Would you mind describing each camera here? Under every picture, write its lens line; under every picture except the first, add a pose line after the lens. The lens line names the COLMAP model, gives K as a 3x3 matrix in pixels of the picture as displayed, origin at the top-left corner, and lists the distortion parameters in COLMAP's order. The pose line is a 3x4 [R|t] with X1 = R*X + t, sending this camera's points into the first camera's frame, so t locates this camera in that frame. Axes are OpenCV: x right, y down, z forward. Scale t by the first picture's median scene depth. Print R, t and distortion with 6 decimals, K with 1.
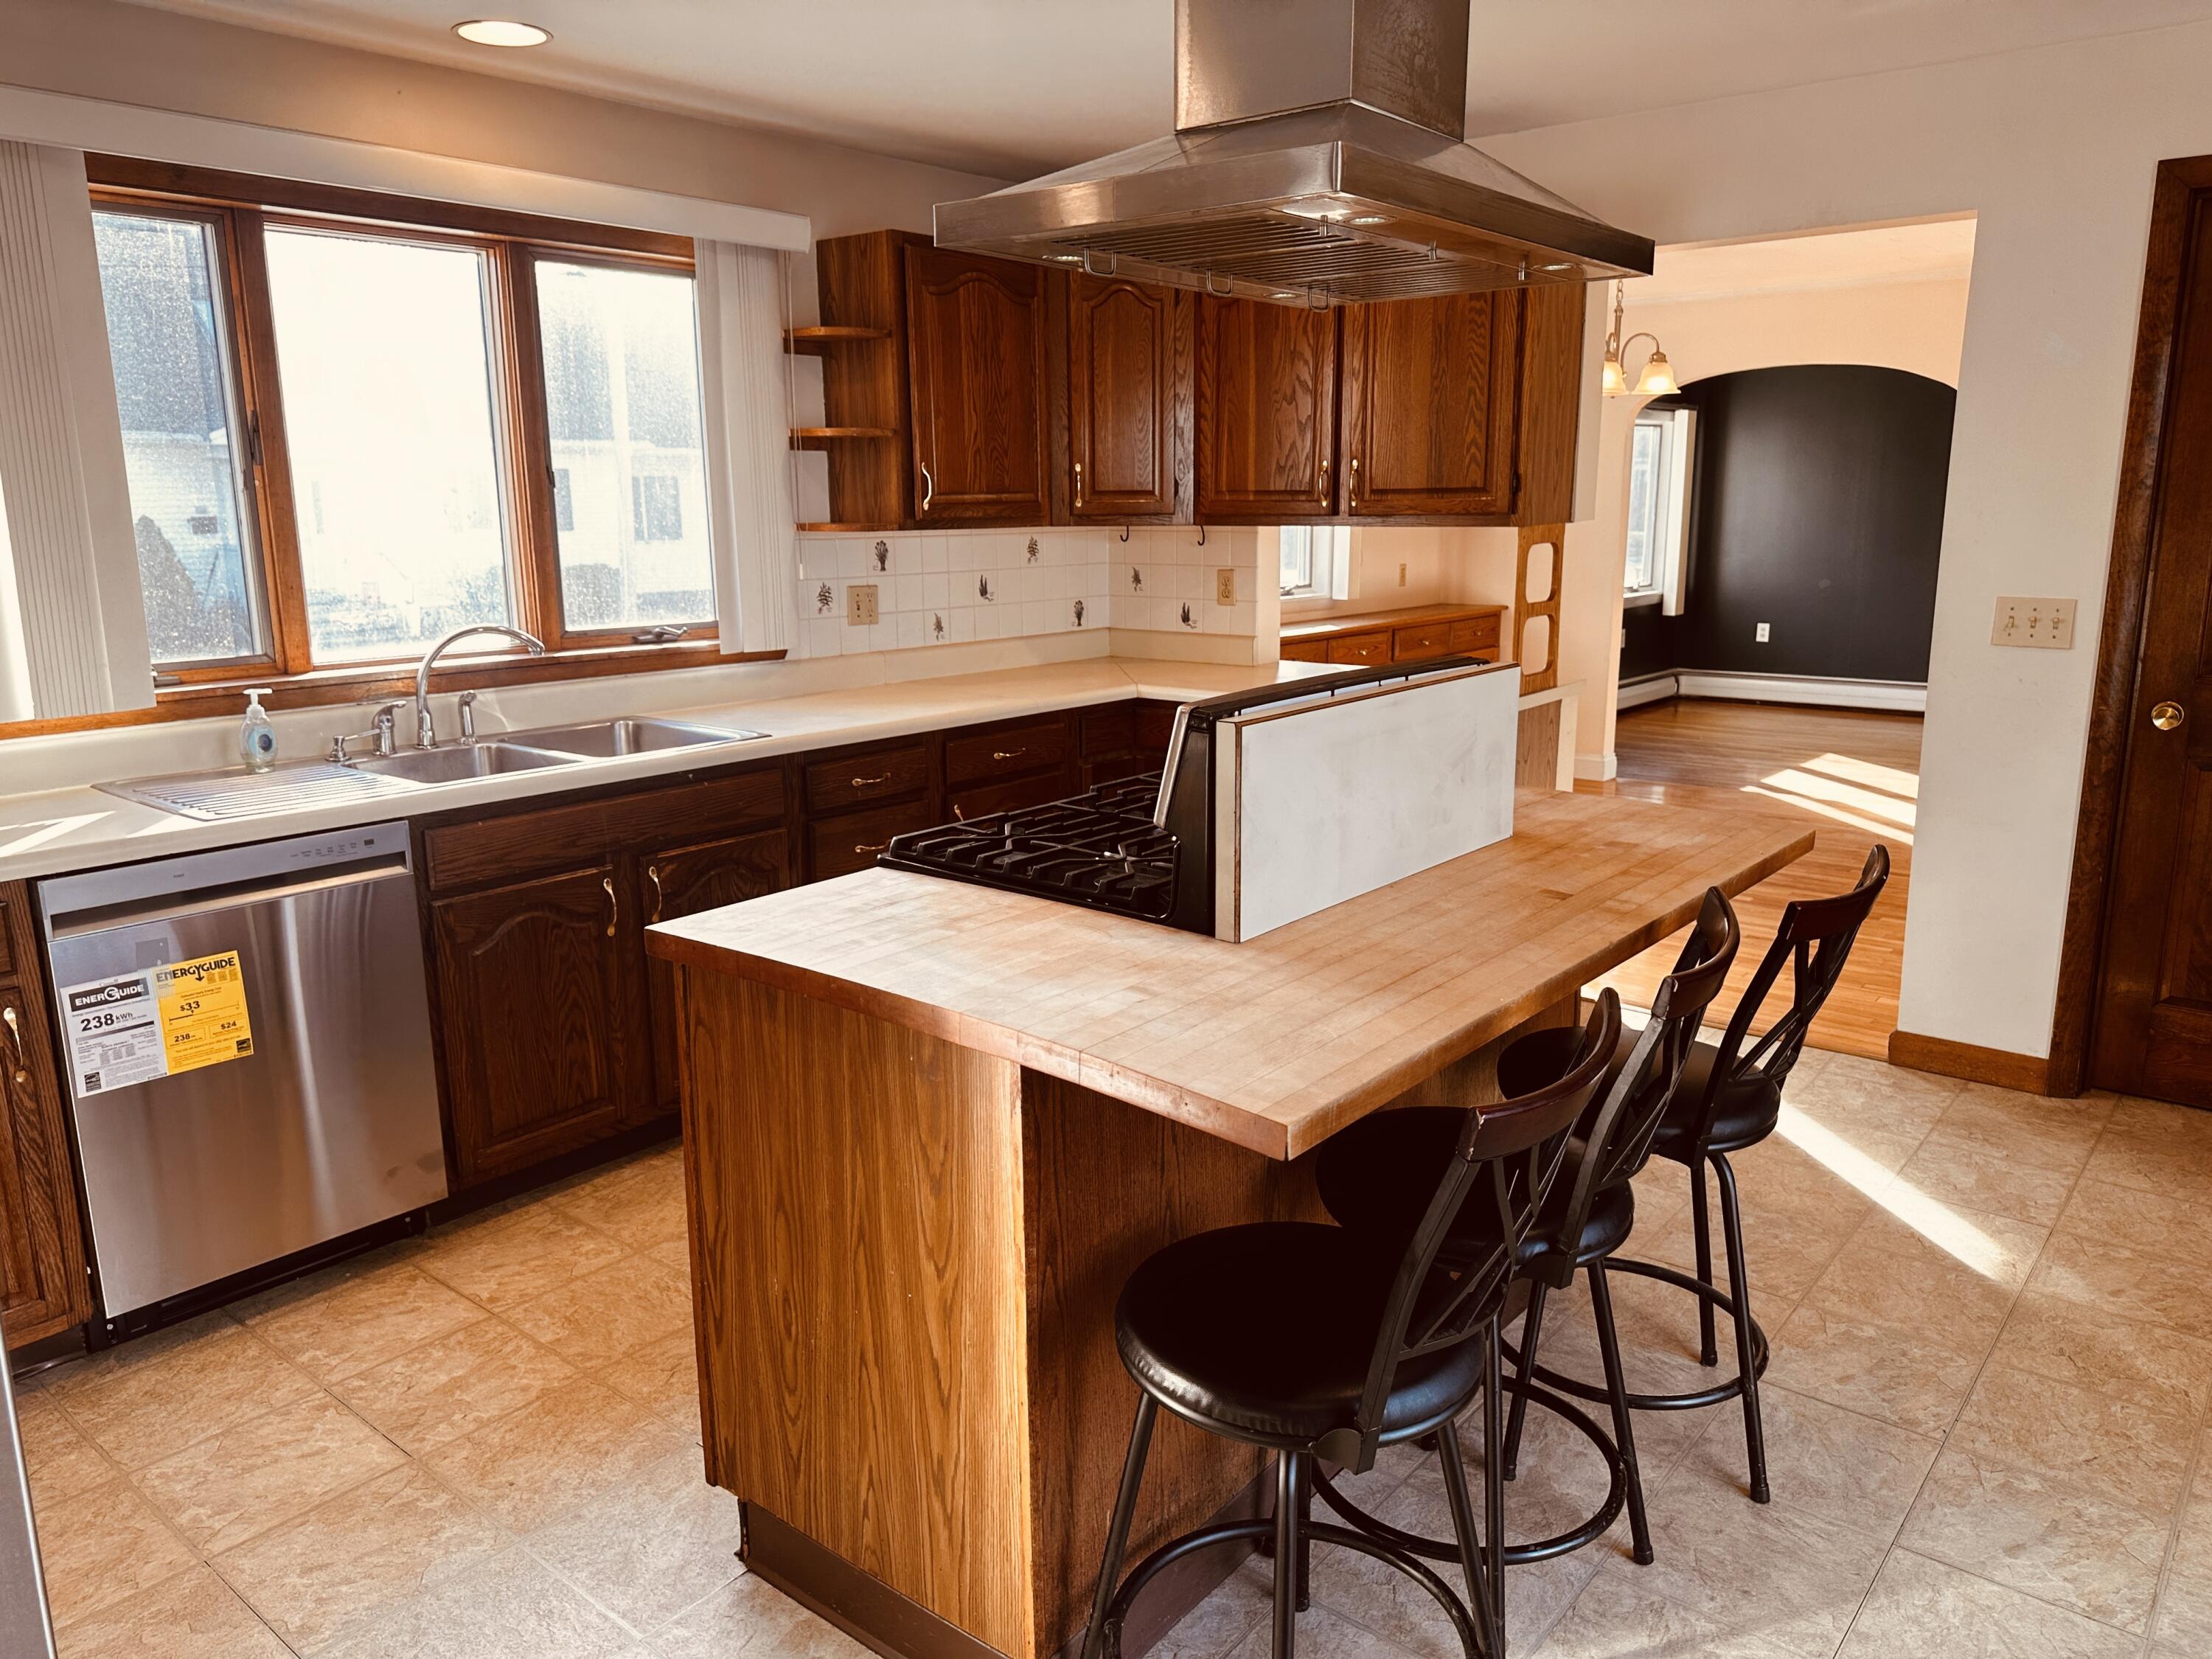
lens RADIAL K [[1543.3, 0, 1119.5], [0, 1543.3, 827.6], [0, 0, 1]] dist [0.060499, -0.065469]
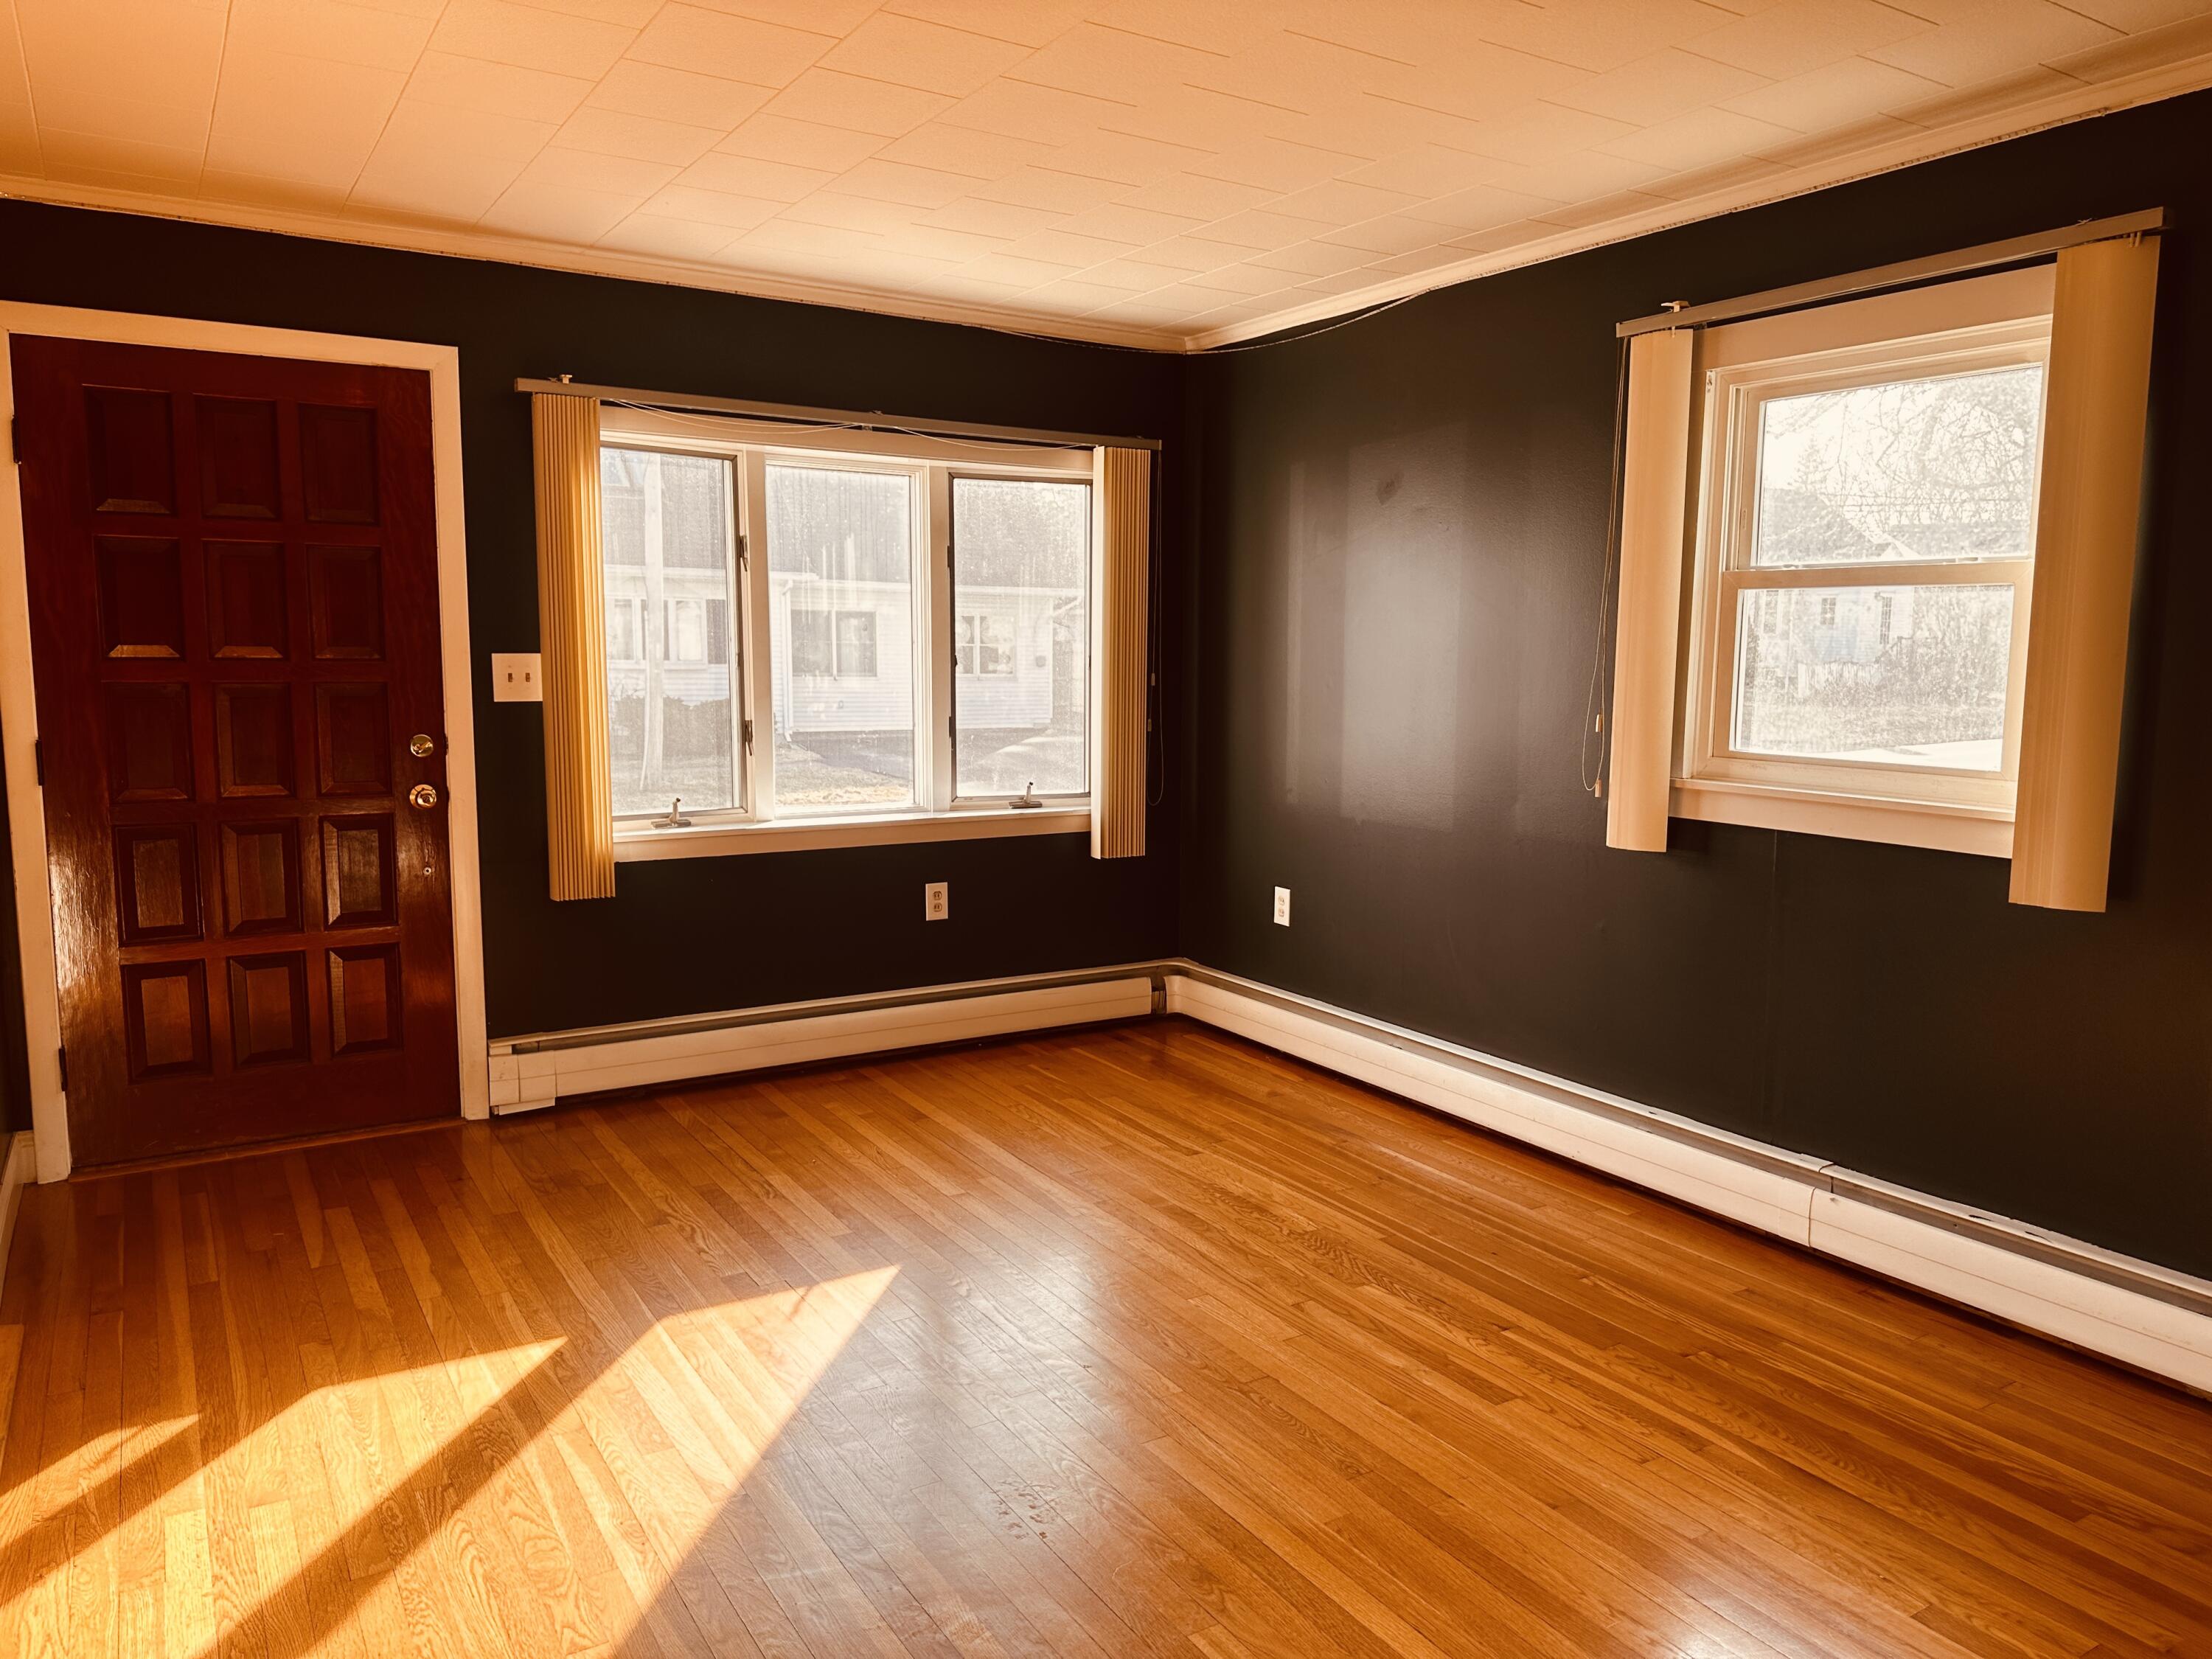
lens RADIAL K [[1543.3, 0, 1110.7], [0, 1543.3, 825.8], [0, 0, 1]] dist [0.060499, -0.065469]
pose [[0.956795, 0.056373, -0.285246, 1.187638], [-0.082897, 0.993197, -0.081774, -0.254159], [0.278696, 0.101887, 0.954959, 1.257817]]
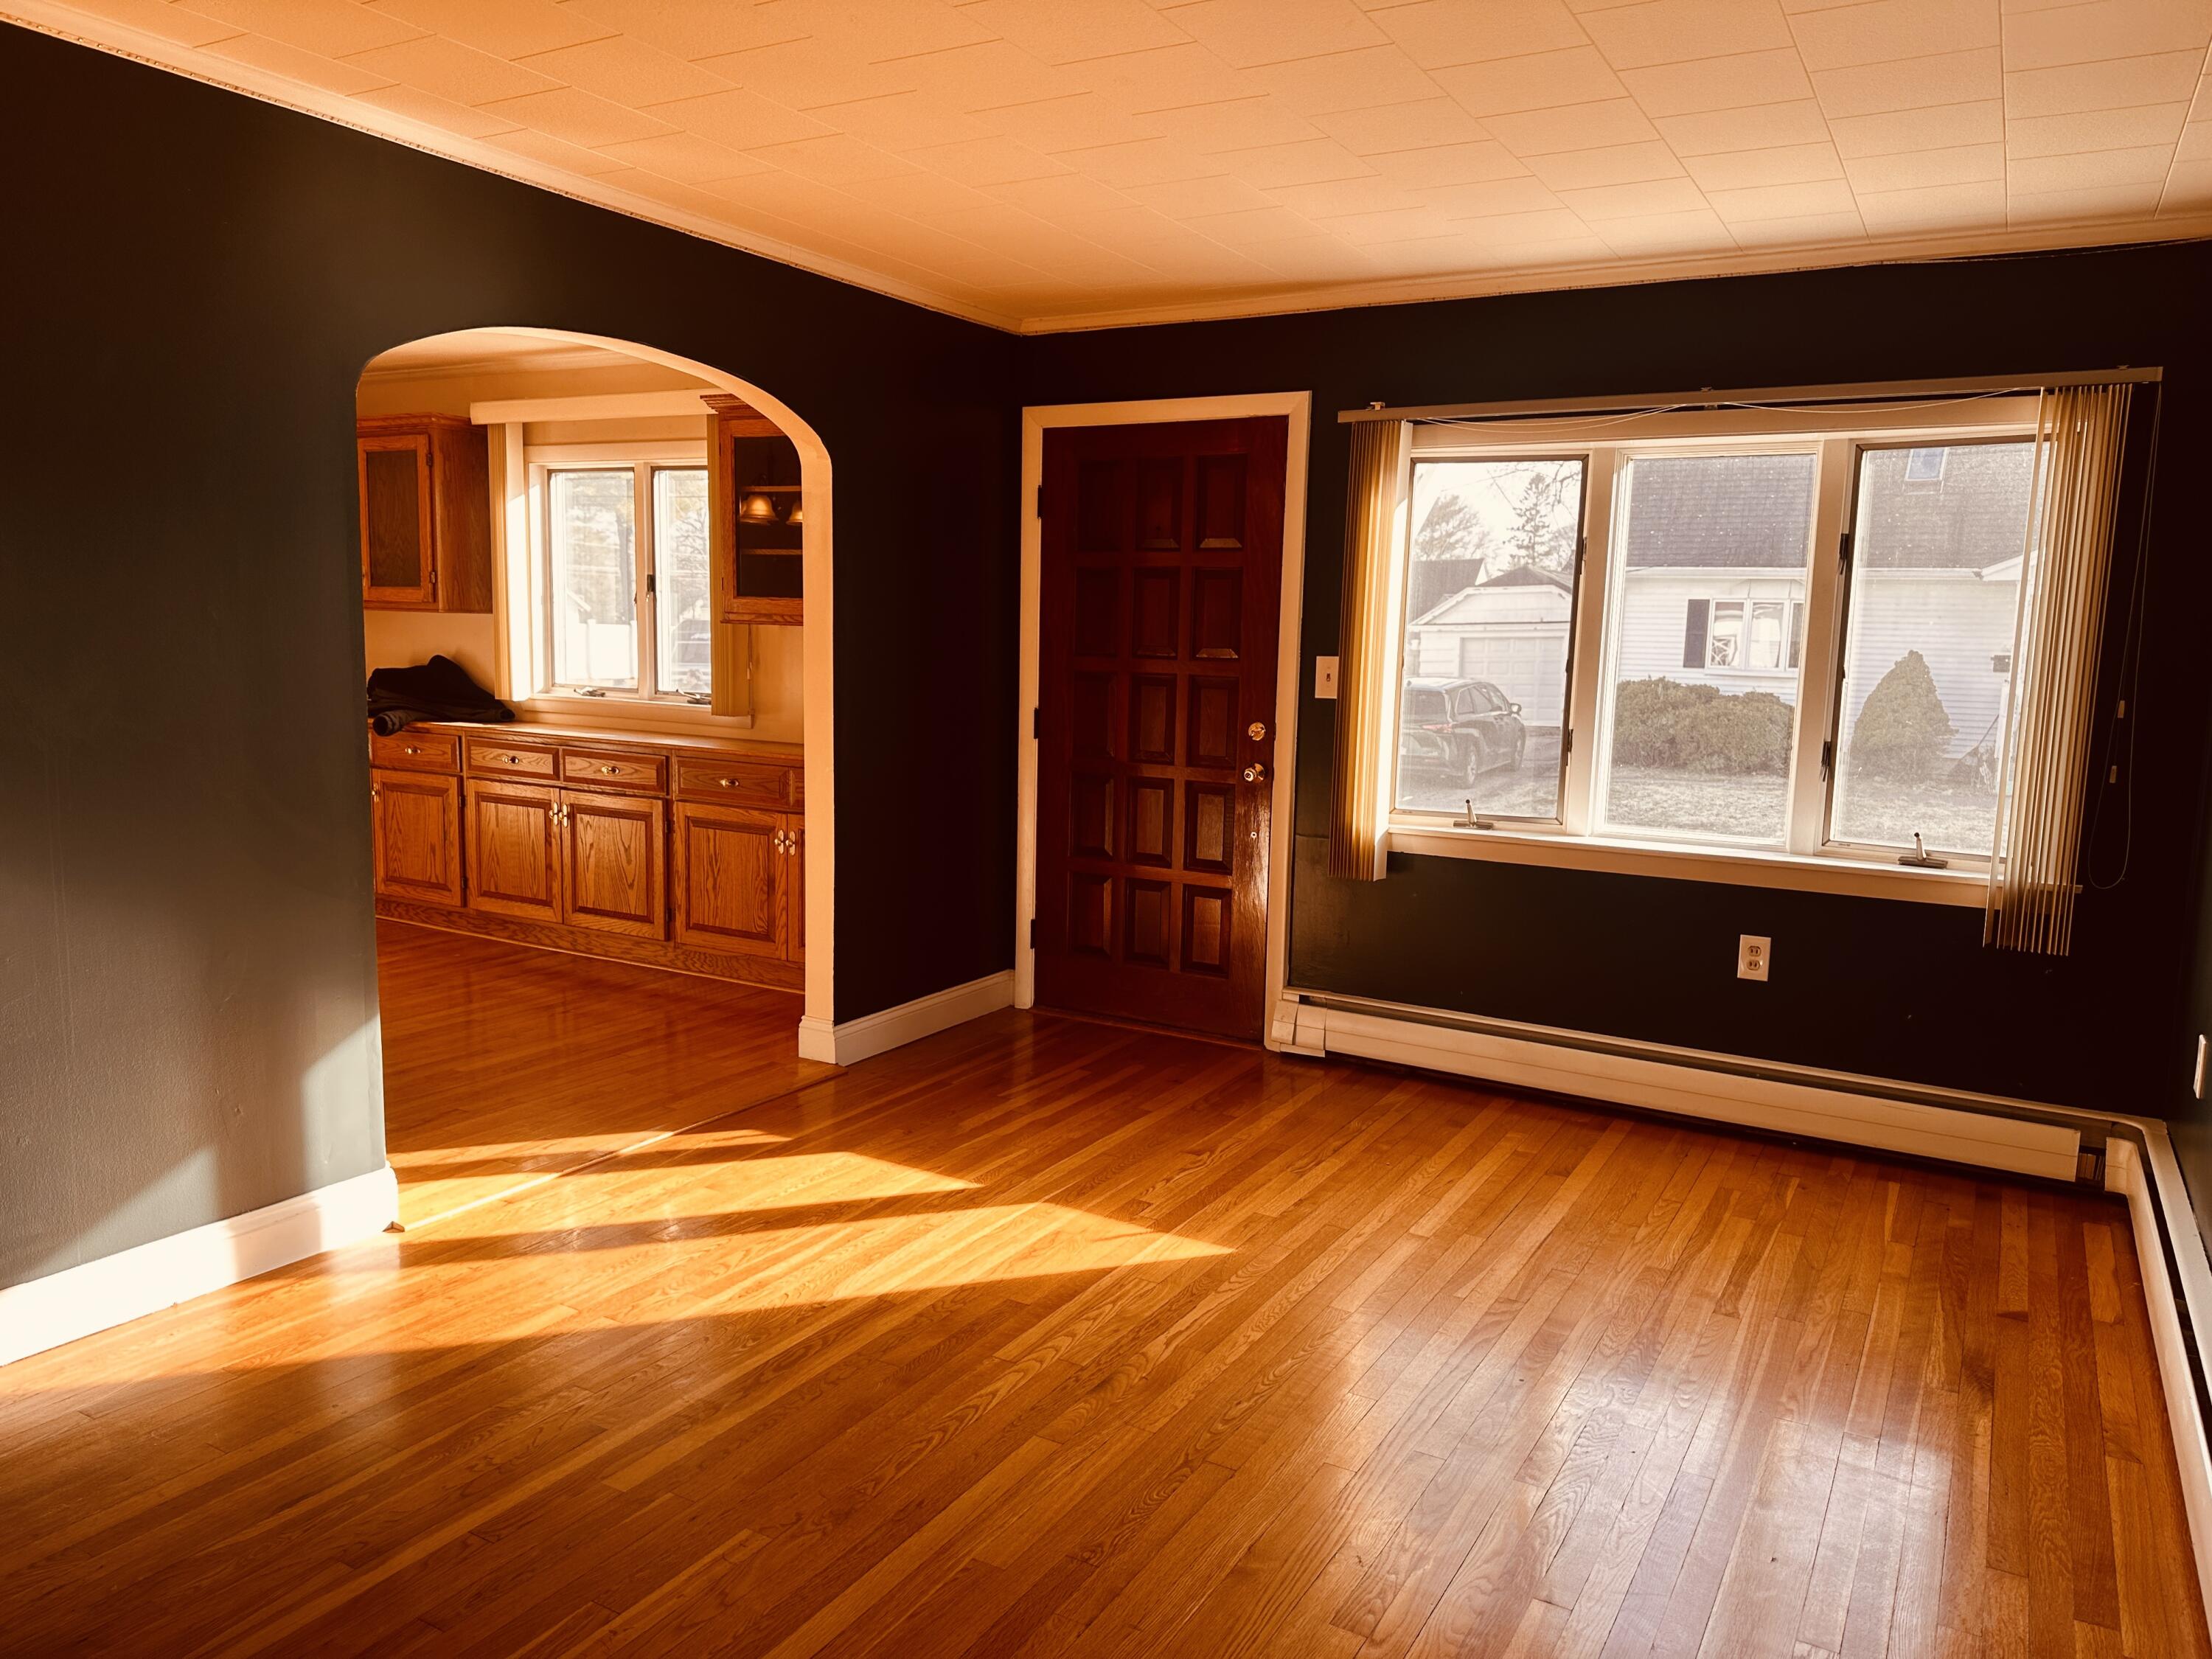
lens RADIAL K [[1543.3, 0, 1102.3], [0, 1543.3, 830.0], [0, 0, 1]] dist [0.060499, -0.065469]
pose [[0.184788, 0.146596, -0.971783, 1.585155], [-0.232600, 0.967243, 0.101681, -0.358854], [0.954856, 0.207247, 0.212833, 1.689271]]
